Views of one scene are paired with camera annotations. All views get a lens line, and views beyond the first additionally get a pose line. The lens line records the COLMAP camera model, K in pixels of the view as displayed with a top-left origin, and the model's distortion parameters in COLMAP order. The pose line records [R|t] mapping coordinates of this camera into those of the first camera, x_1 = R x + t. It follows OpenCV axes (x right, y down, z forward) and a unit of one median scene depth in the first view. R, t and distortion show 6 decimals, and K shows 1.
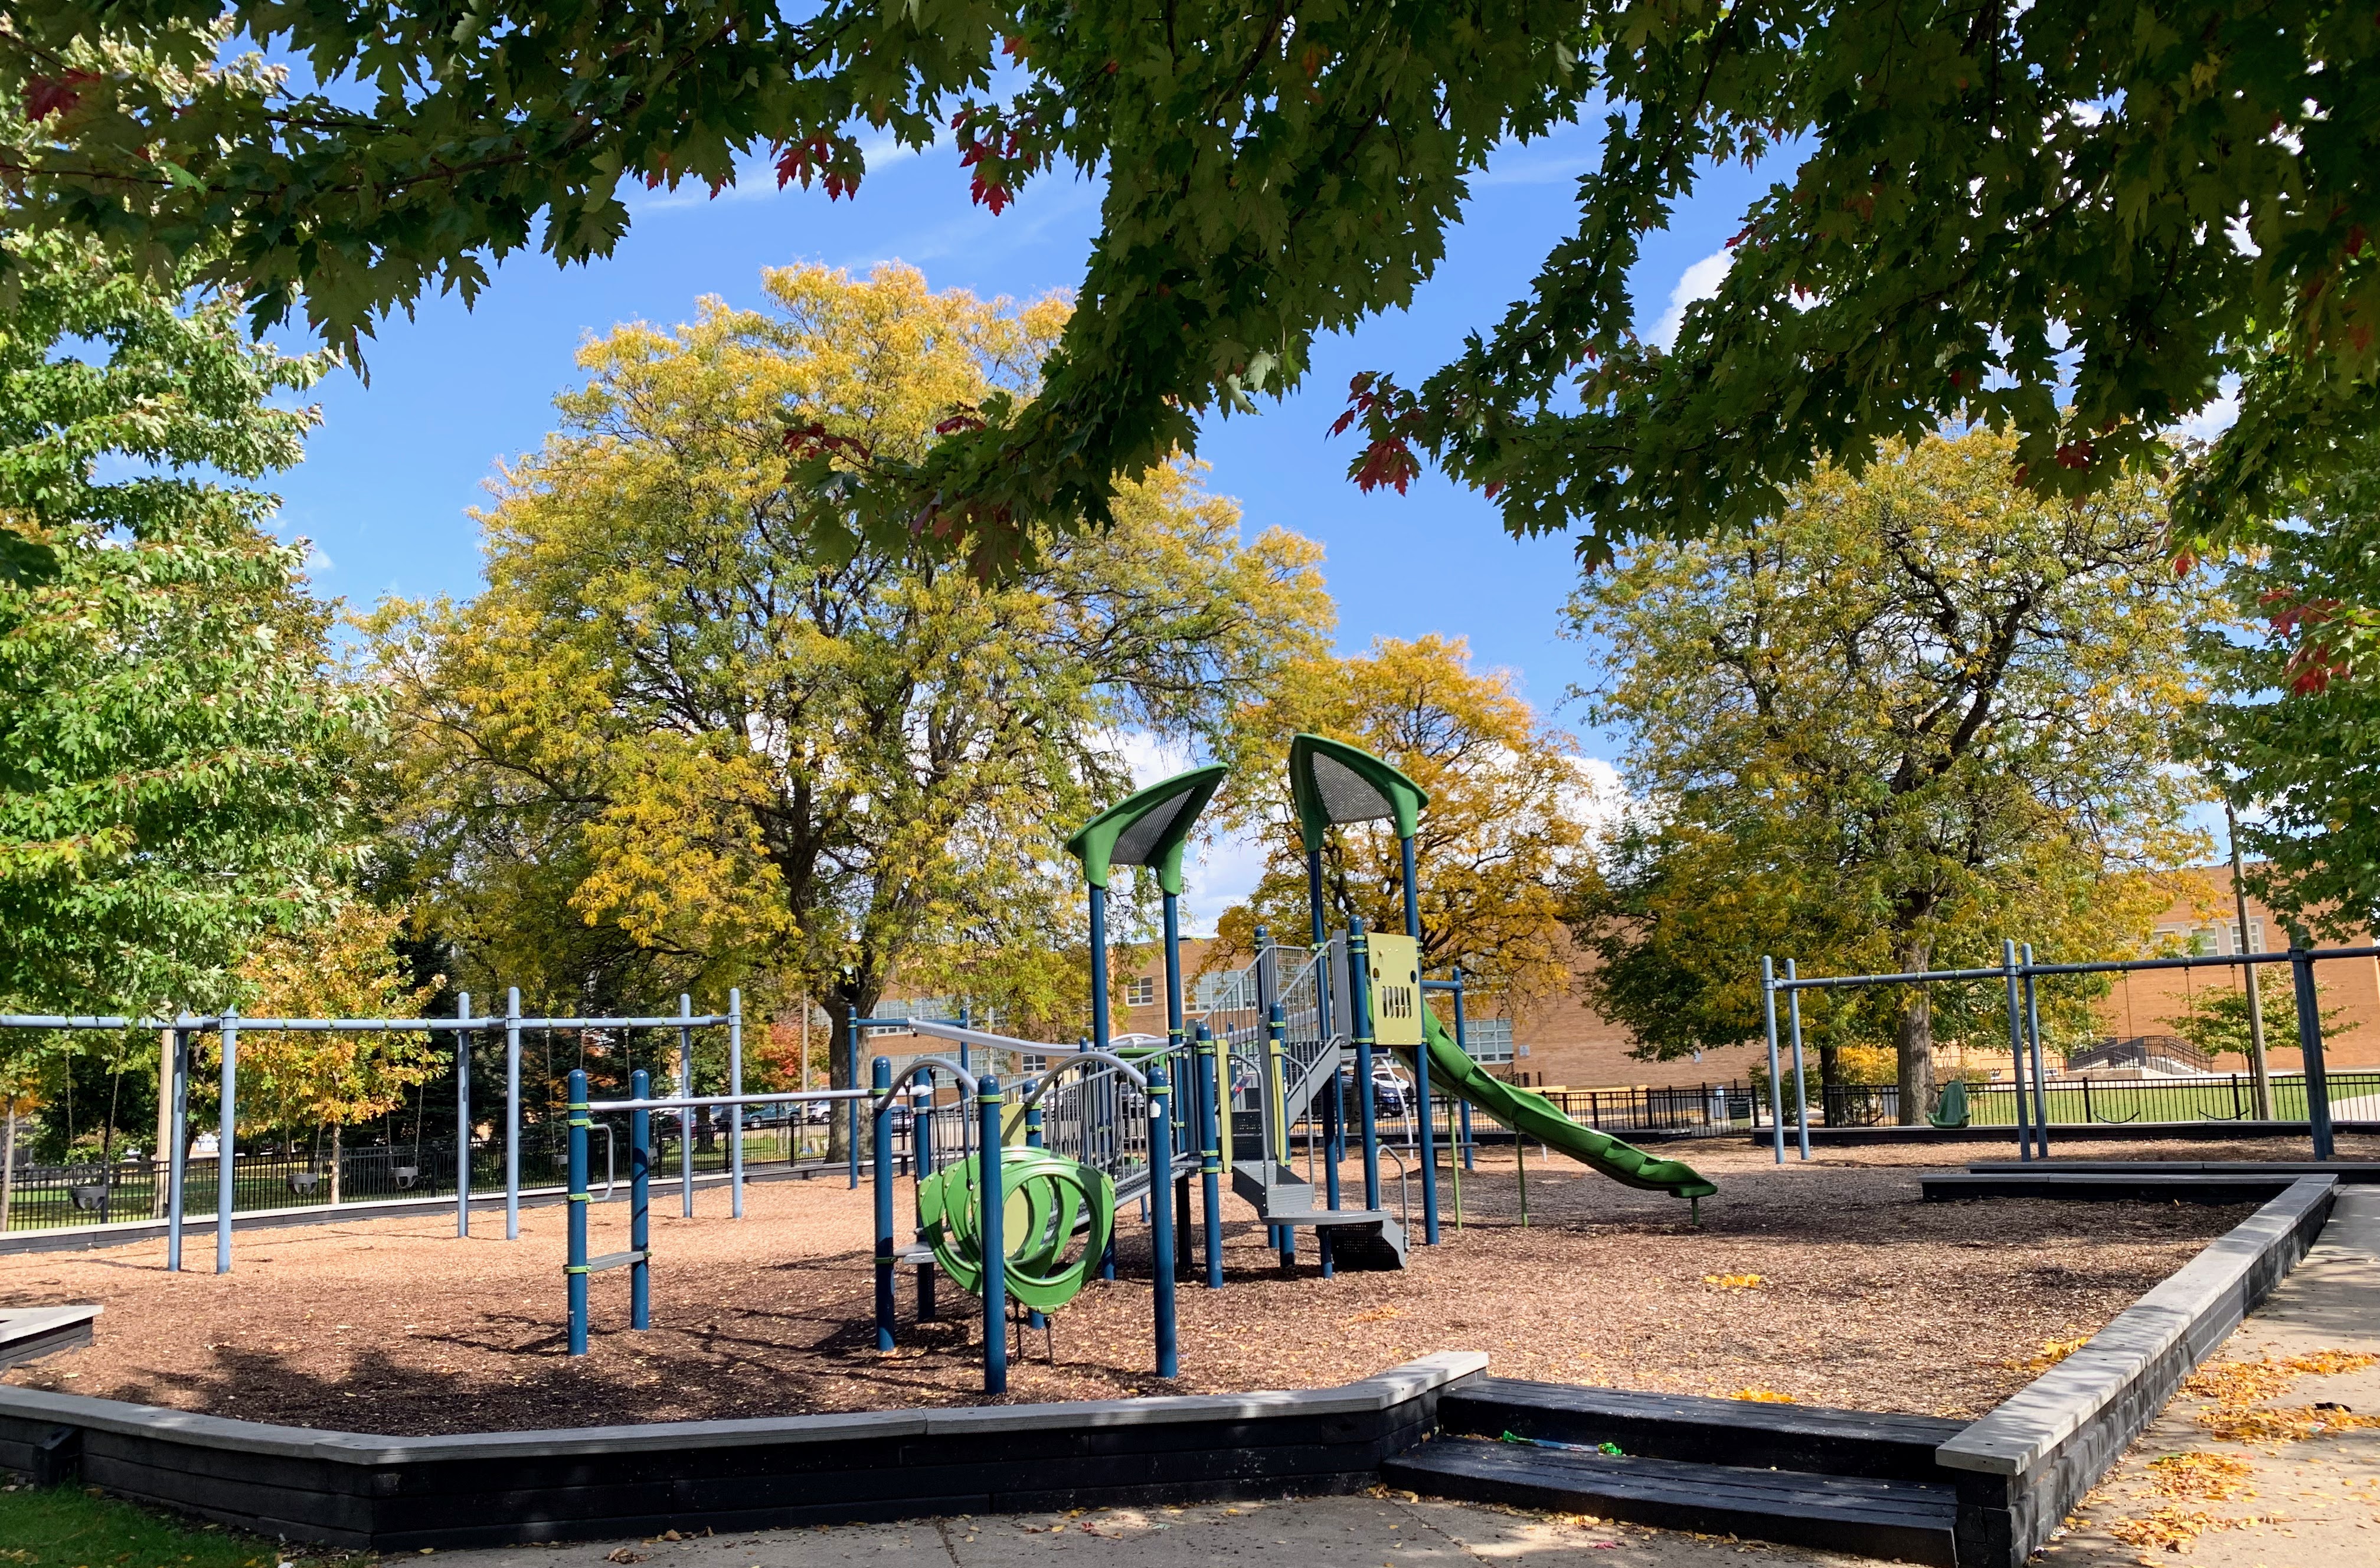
lens RADIAL K [[2295.8, 0, 1190.0], [0, 2295.8, 784.0], [0, 0, 1]] dist [0.105687, -0.379578]
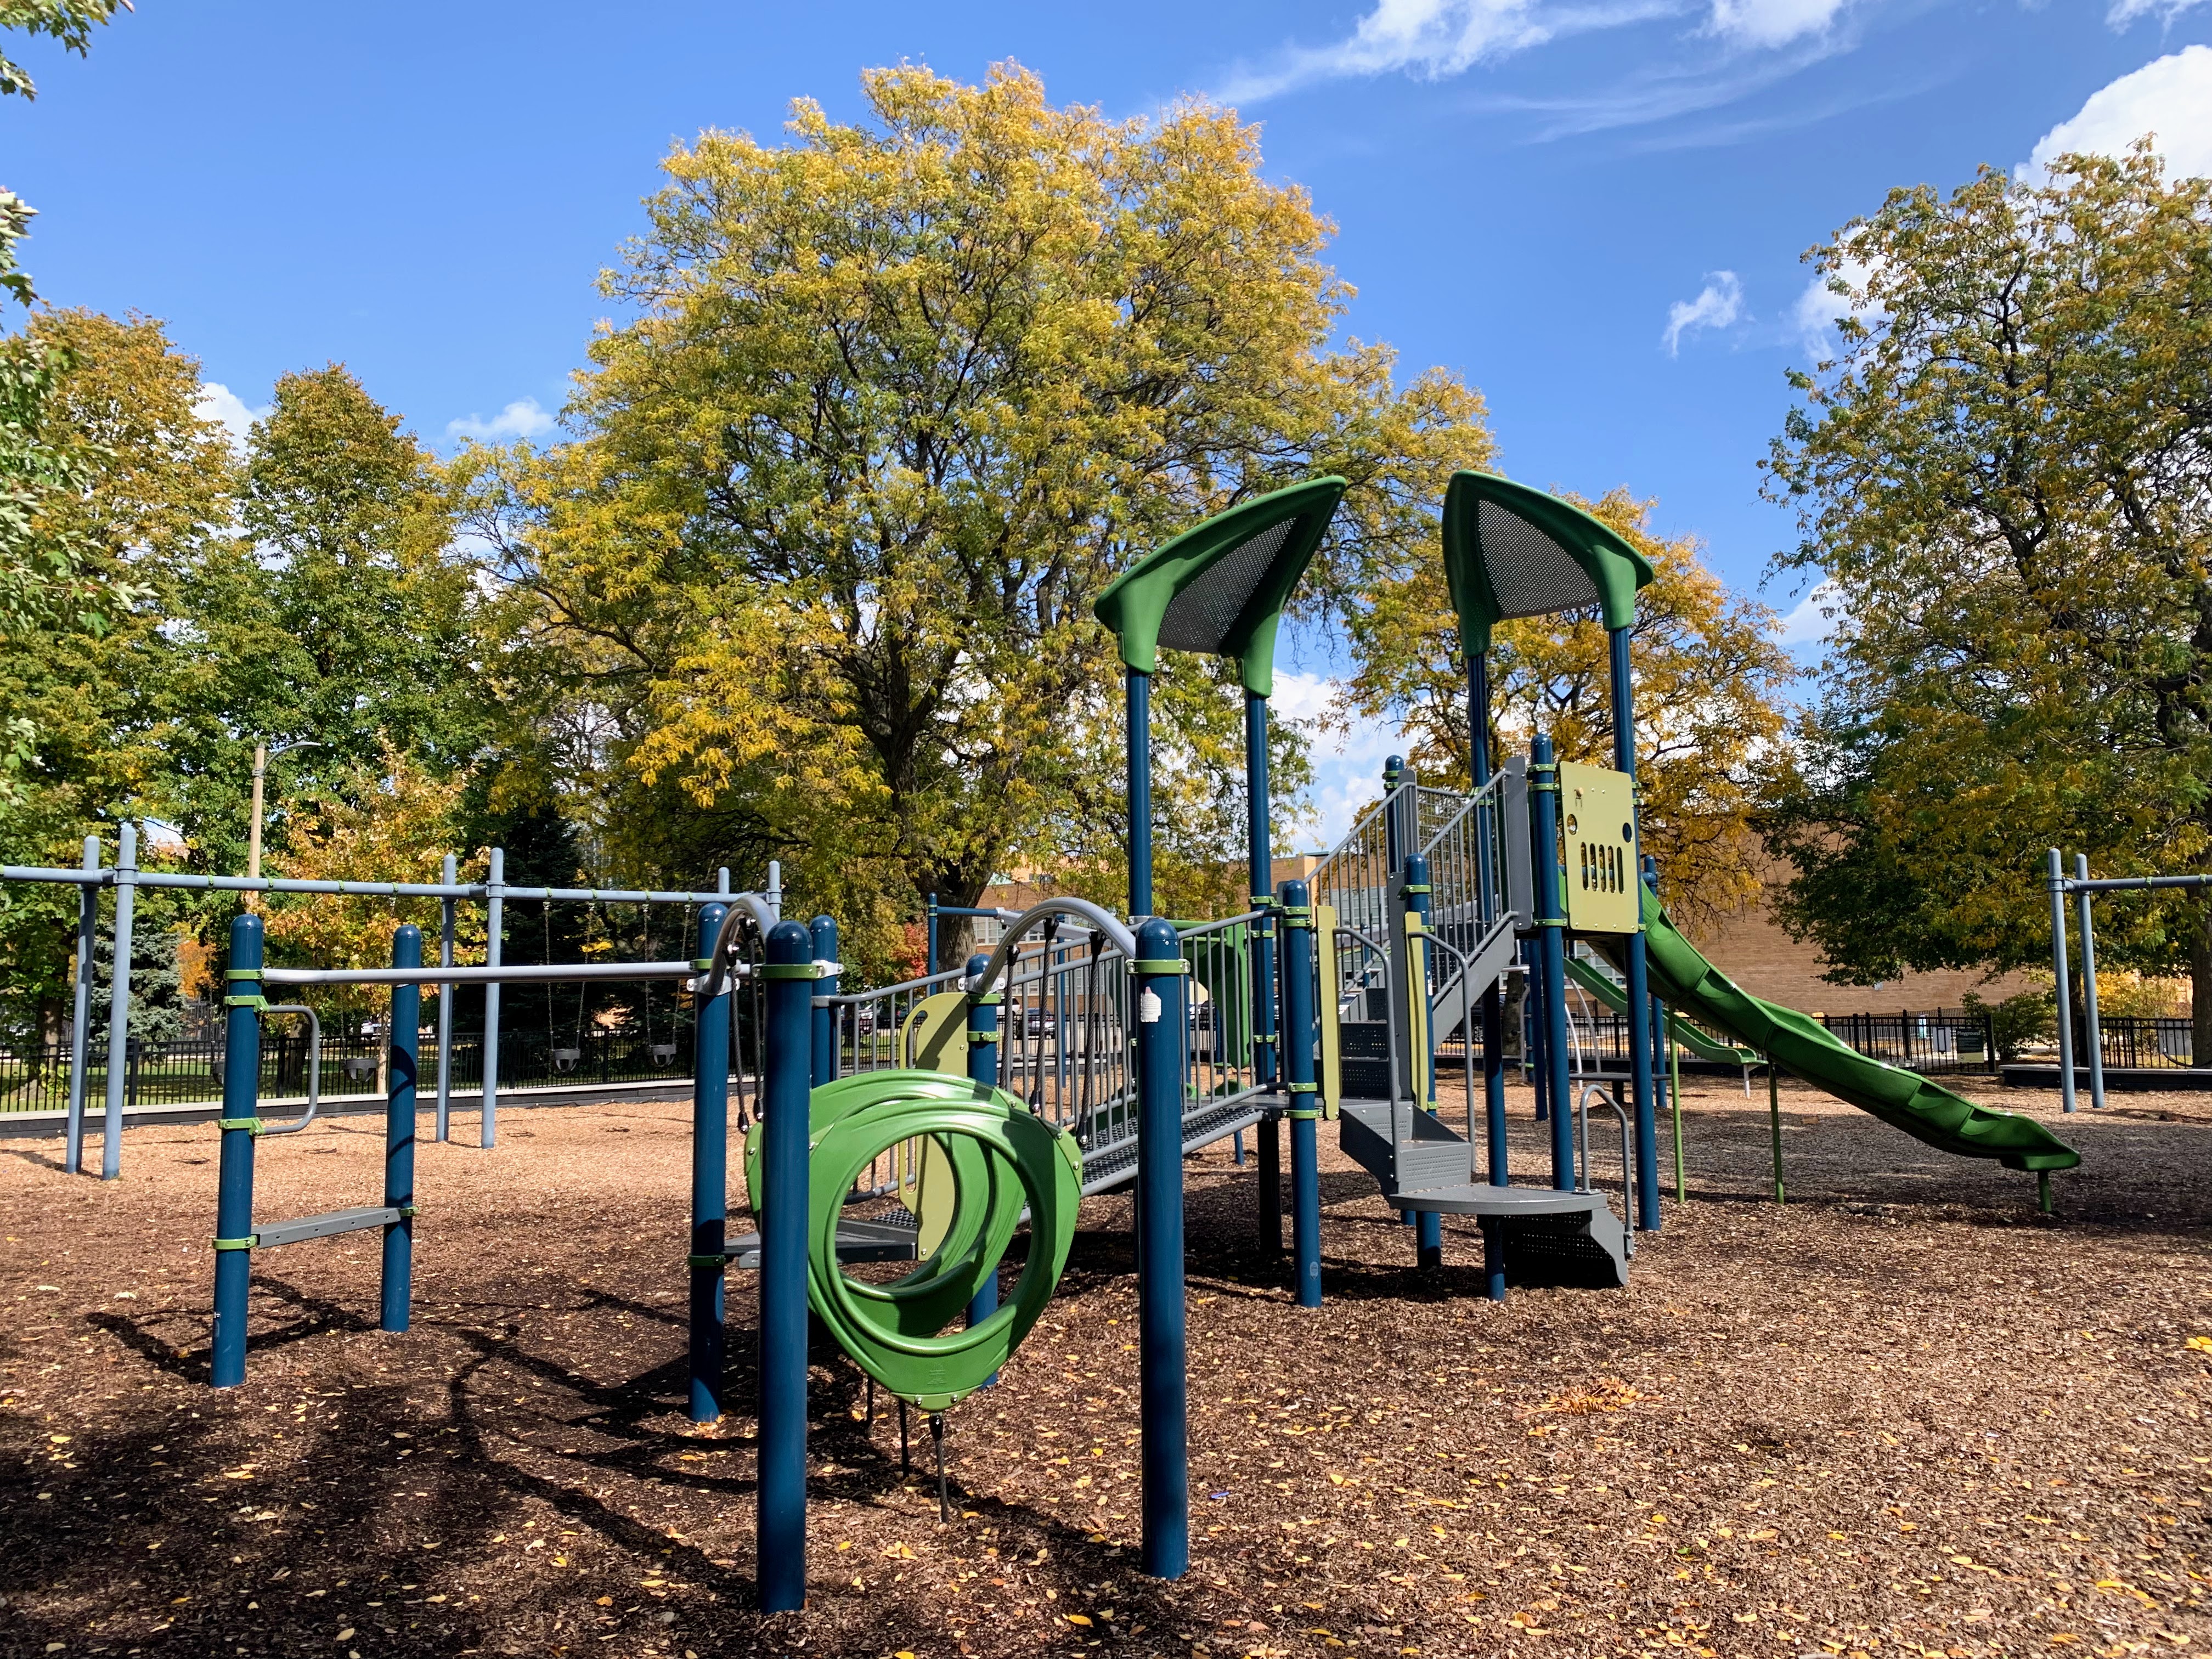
lens RADIAL K [[1709.9, 0, 1072.5], [0, 1709.9, 826.7], [0, 0, 1]] dist [0.108422, -0.266241]
pose [[0.986555, 0.013843, -0.162841, 0.019808], [-0.009268, 0.999542, 0.028821, 0.071004], [0.163165, -0.026924, 0.986231, 0.489546]]
